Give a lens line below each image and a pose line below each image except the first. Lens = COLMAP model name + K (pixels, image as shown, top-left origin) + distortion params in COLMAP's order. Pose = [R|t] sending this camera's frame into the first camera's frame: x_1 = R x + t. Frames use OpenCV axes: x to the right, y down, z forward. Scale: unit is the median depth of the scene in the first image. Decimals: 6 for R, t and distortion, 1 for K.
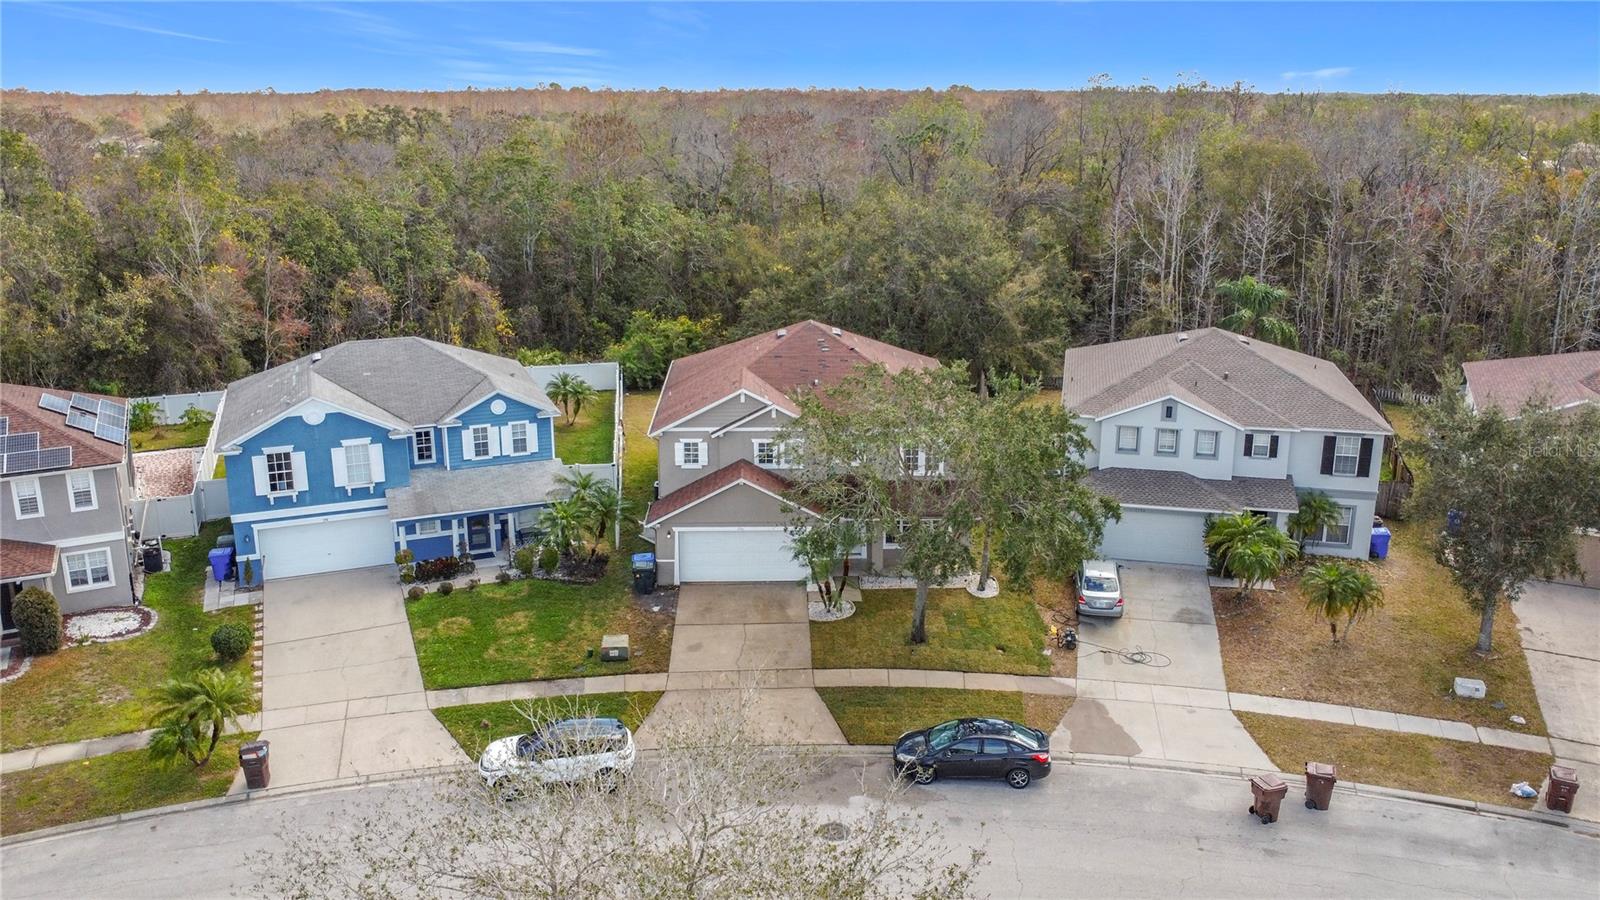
lens RADIAL K [[1184.9, 0, 808.9], [0, 1184.9, 409.7], [0, 0, 1]] dist [-0.014473, -0.044950]
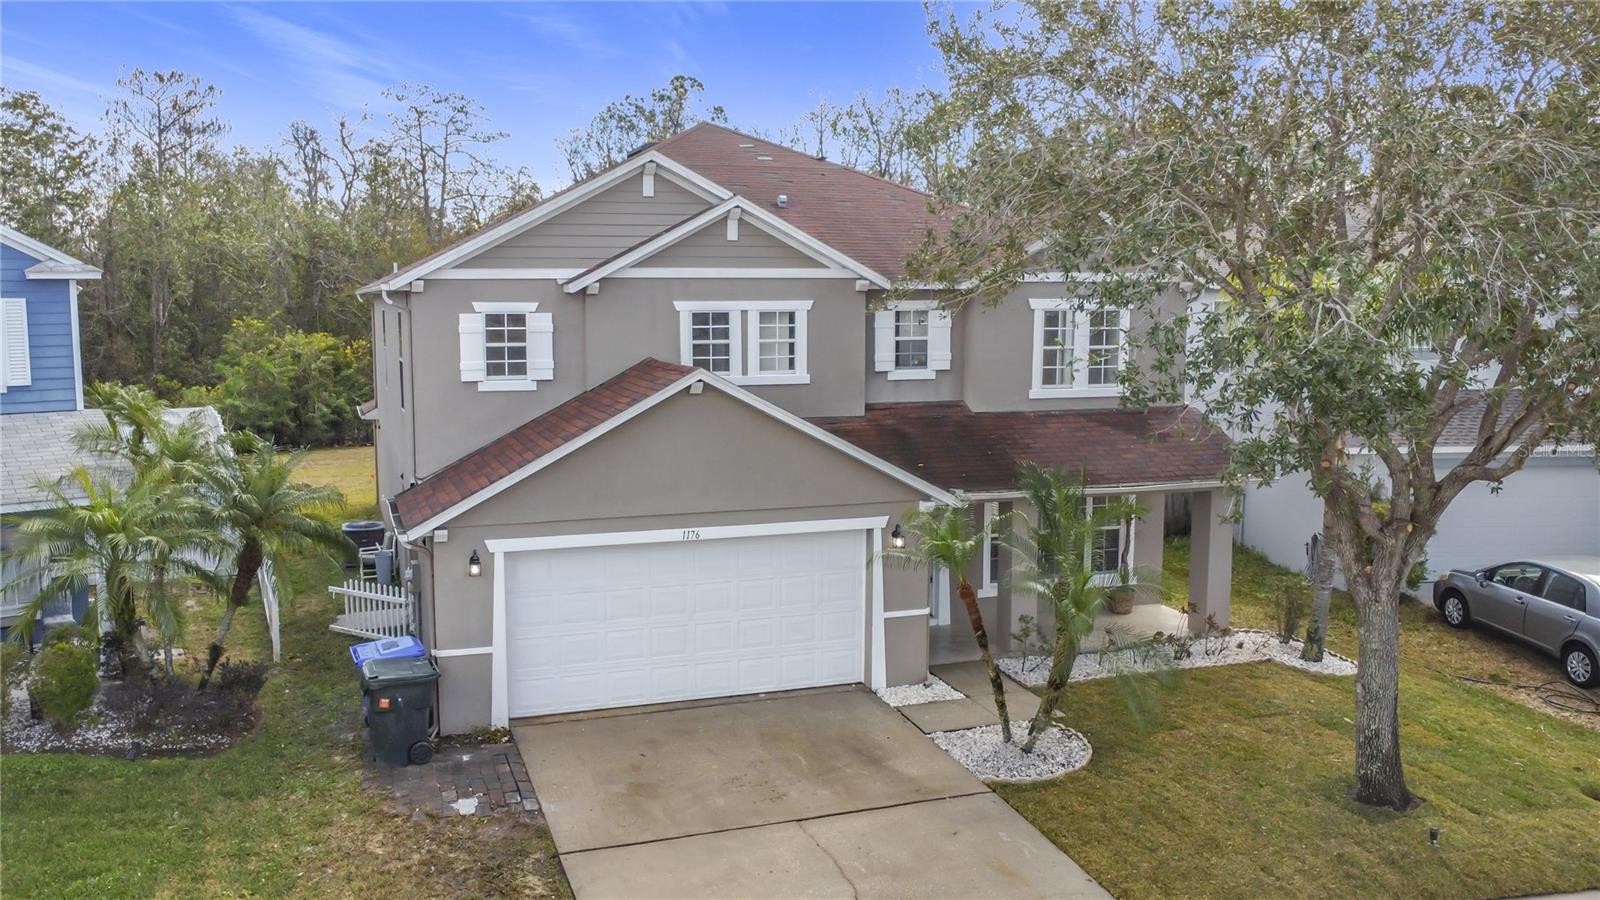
lens RADIAL K [[1183.0, 0, 674.5], [0, 1183.0, 449.9], [0, 0, 1]] dist [-0.032524, -0.000453]
pose [[0.968425, -0.040200, 0.246043, -0.140751], [0.073609, 0.989022, -0.128132, 0.117725], [-0.238191, 0.142197, 0.960752, 0.670647]]
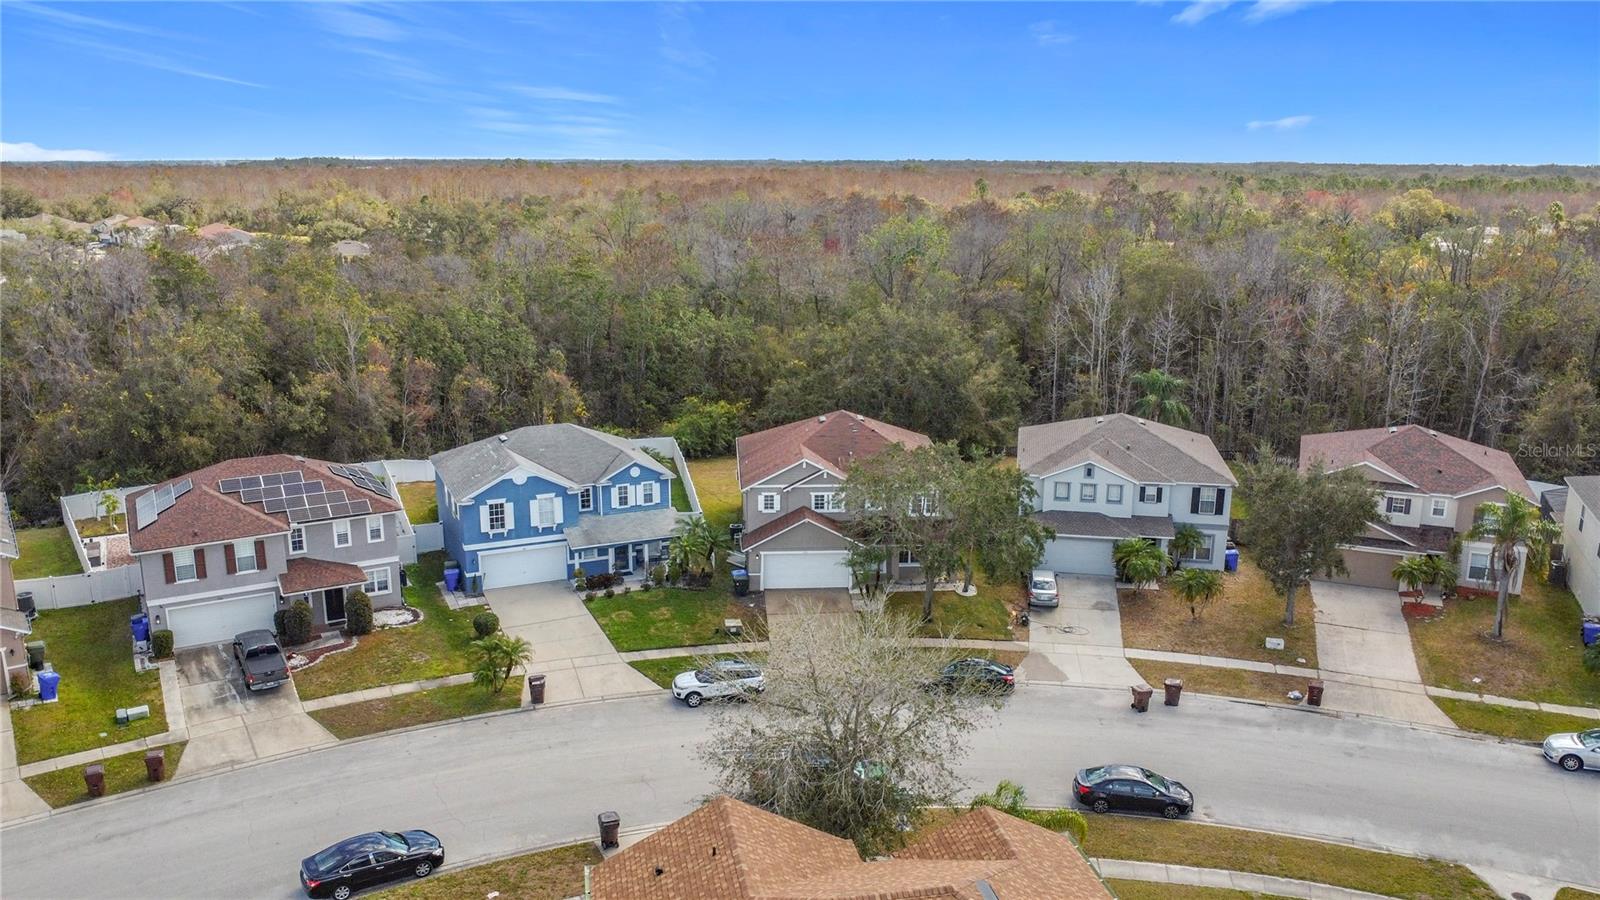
lens RADIAL K [[1181.5, 0, 800.0], [0, 1181.5, 450.0], [0, 0, 1]] dist [-0.037902, 0.000309]
pose [[0.999413, -0.005995, 0.033720, -0.112100], [0.006676, 0.999775, -0.020117, 0.001508], [-0.033591, 0.020330, 0.999229, -0.485508]]
